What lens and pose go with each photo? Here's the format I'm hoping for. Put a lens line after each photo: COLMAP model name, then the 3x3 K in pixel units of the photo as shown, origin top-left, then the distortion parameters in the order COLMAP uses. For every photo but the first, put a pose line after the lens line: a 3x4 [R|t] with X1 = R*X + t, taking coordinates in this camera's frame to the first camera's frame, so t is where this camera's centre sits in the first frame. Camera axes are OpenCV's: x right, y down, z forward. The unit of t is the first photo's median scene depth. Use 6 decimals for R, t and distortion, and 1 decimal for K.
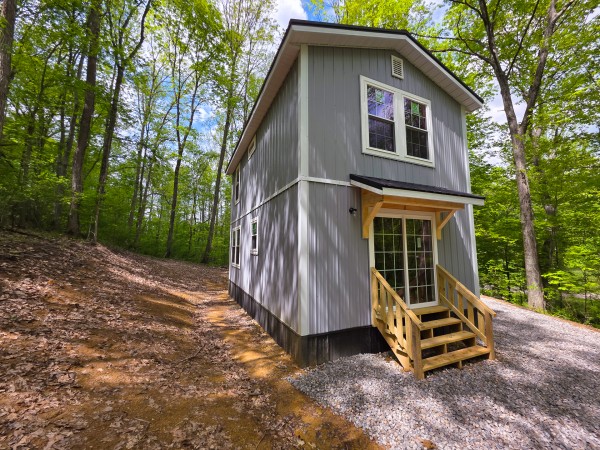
lens RADIAL K [[241.0, 0, 297.4], [0, 241.0, 223.3], [0, 0, 1]] dist [0.001360, 0.000057]
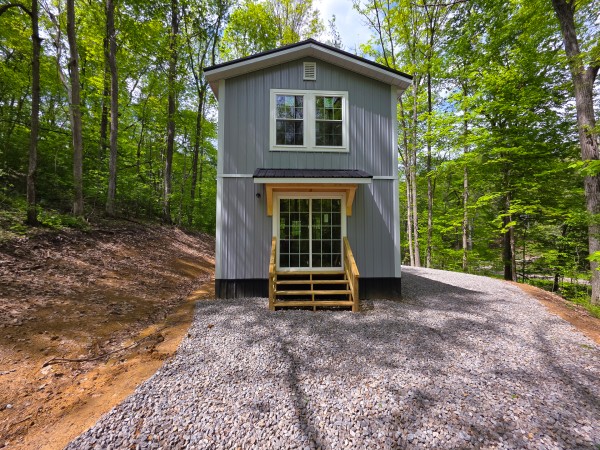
lens RADIAL K [[241.0, 0, 297.4], [0, 241.0, 223.3], [0, 0, 1]] dist [0.001360, 0.000057]
pose [[0.929740, -0.020004, -0.367672, 0.821515], [0.038819, 0.998284, 0.043848, 0.047327], [0.366164, -0.055039, 0.928921, -0.173543]]
